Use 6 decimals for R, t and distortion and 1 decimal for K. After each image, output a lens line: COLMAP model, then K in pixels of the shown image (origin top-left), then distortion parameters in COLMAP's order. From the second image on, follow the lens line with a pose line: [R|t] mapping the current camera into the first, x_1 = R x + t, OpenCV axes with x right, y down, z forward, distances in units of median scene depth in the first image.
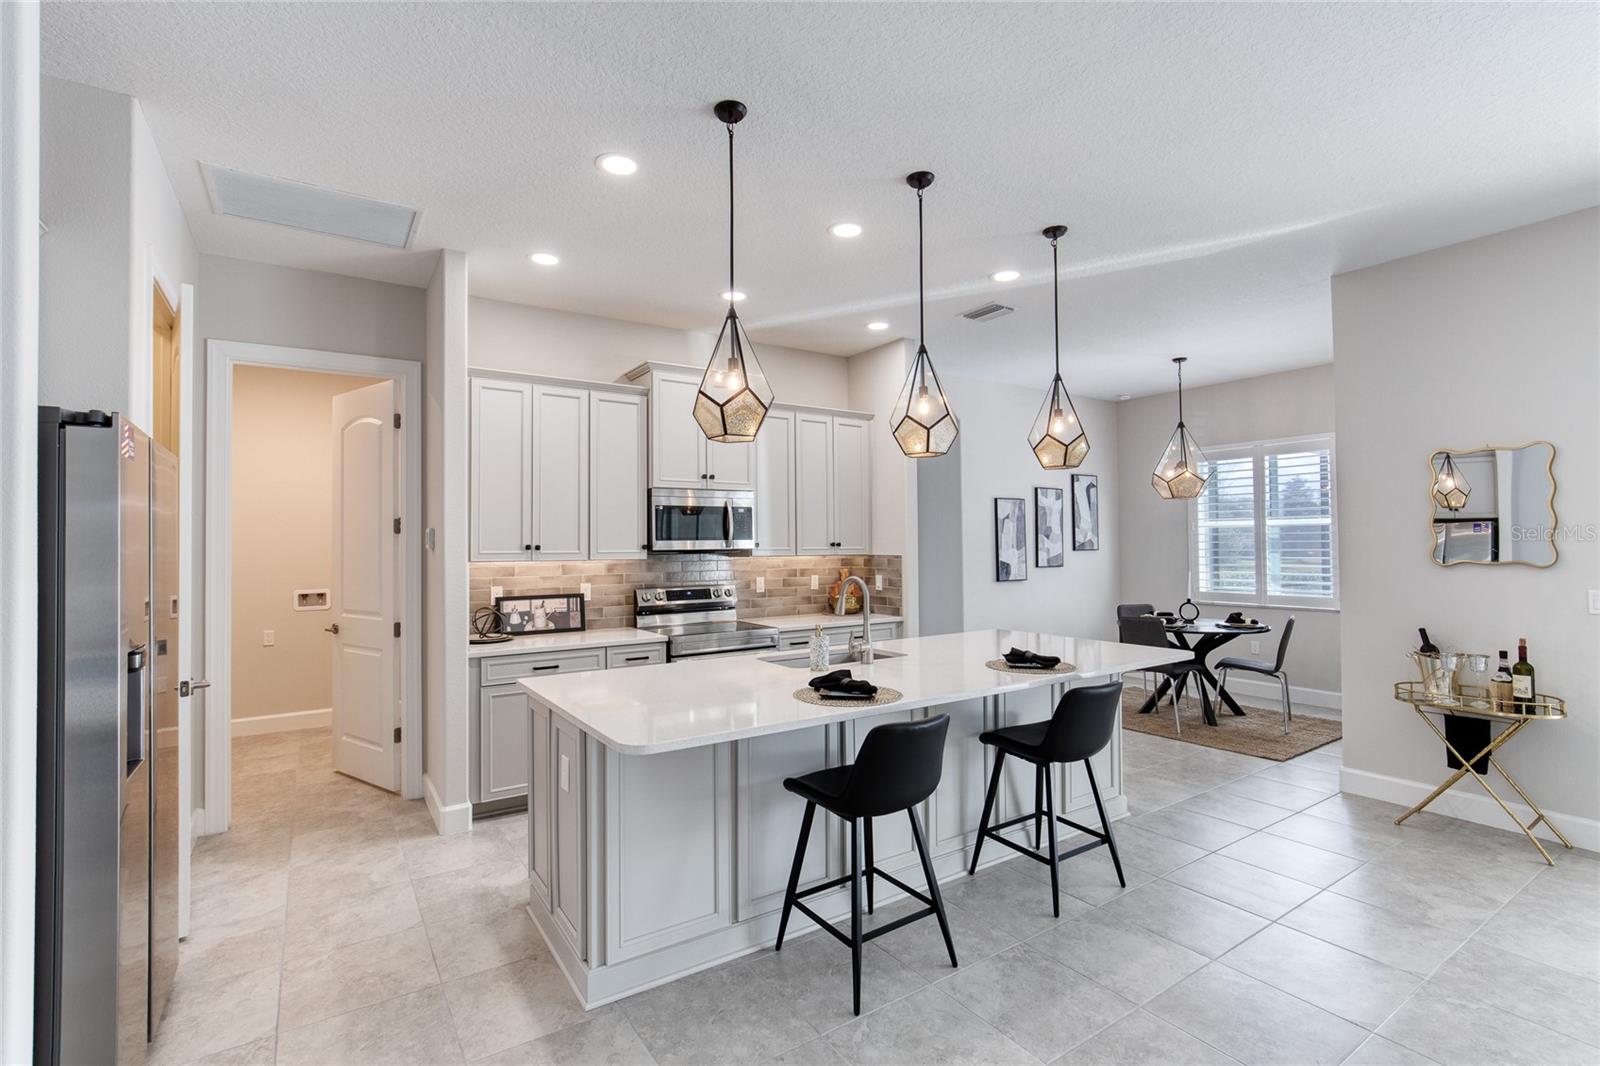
lens RADIAL K [[730.8, 0, 777.1], [0, 730.8, 532.6], [0, 0, 1]] dist [-0.011975, 0.006035]
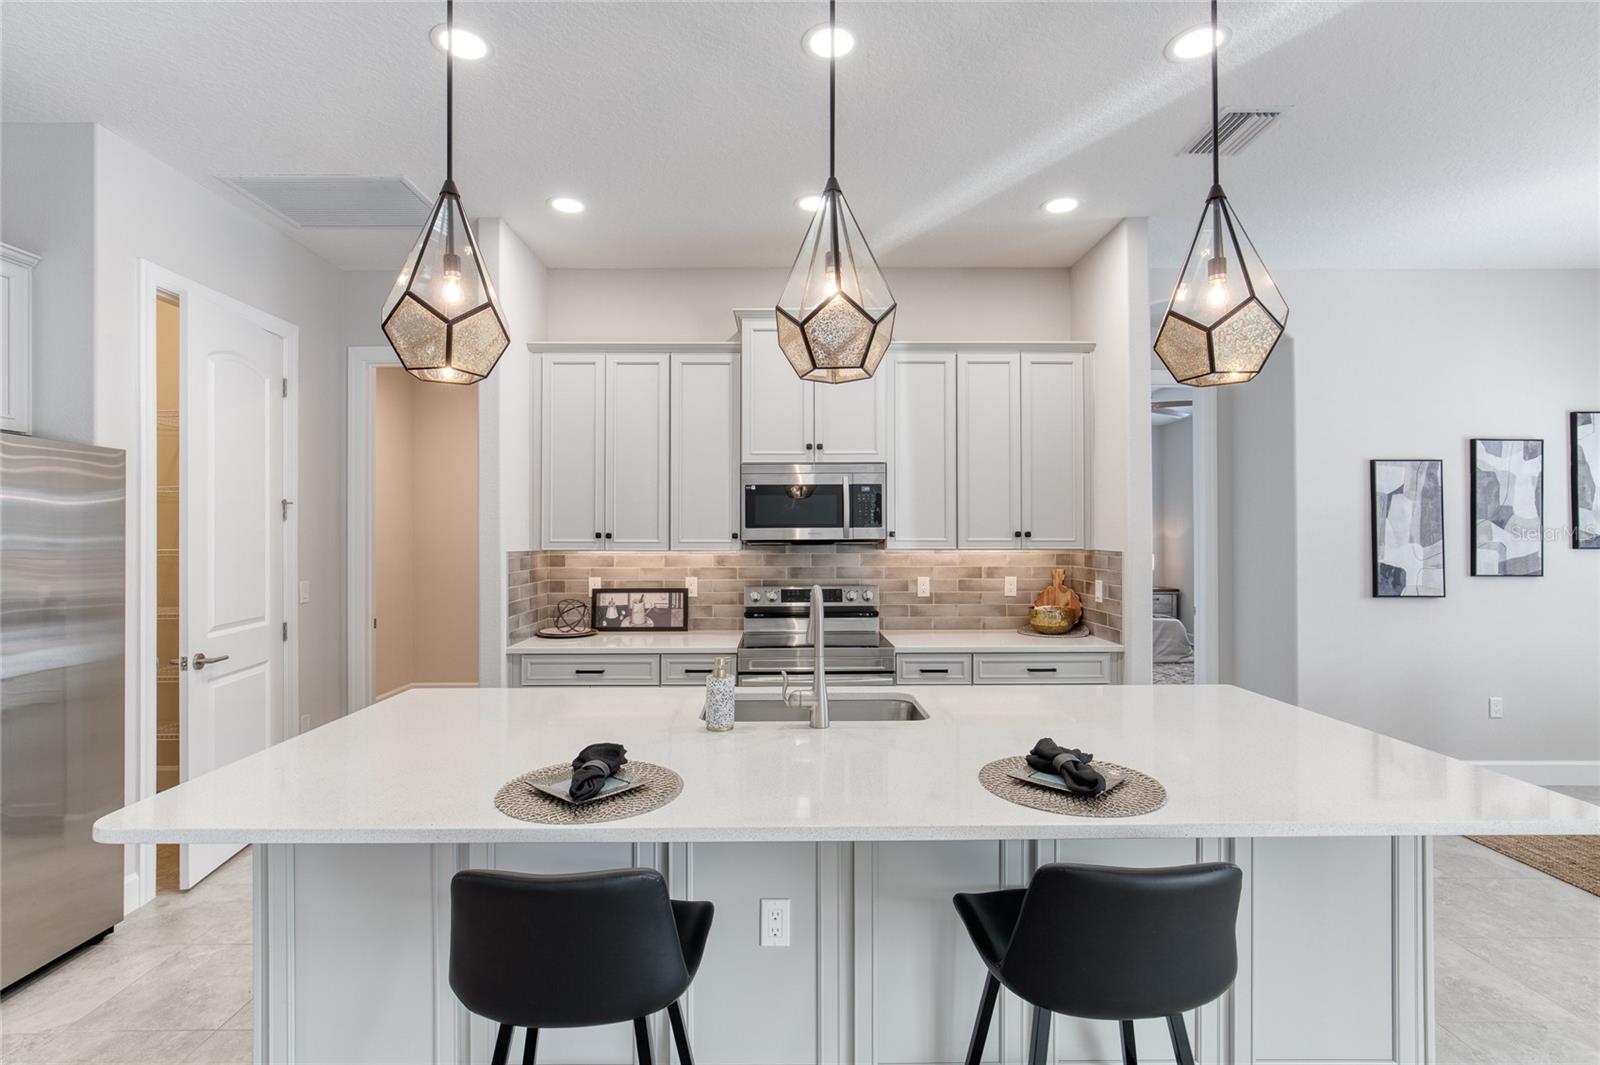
lens RADIAL K [[730.8, 0, 799.4], [0, 730.8, 531.0], [0, 0, 1]] dist [-0.011975, 0.006035]
pose [[0.846749, 0.005120, -0.531969, 0.296026], [0.003029, 0.999891, 0.014445, 0.002209], [0.531985, -0.013843, 0.846641, 0.313527]]
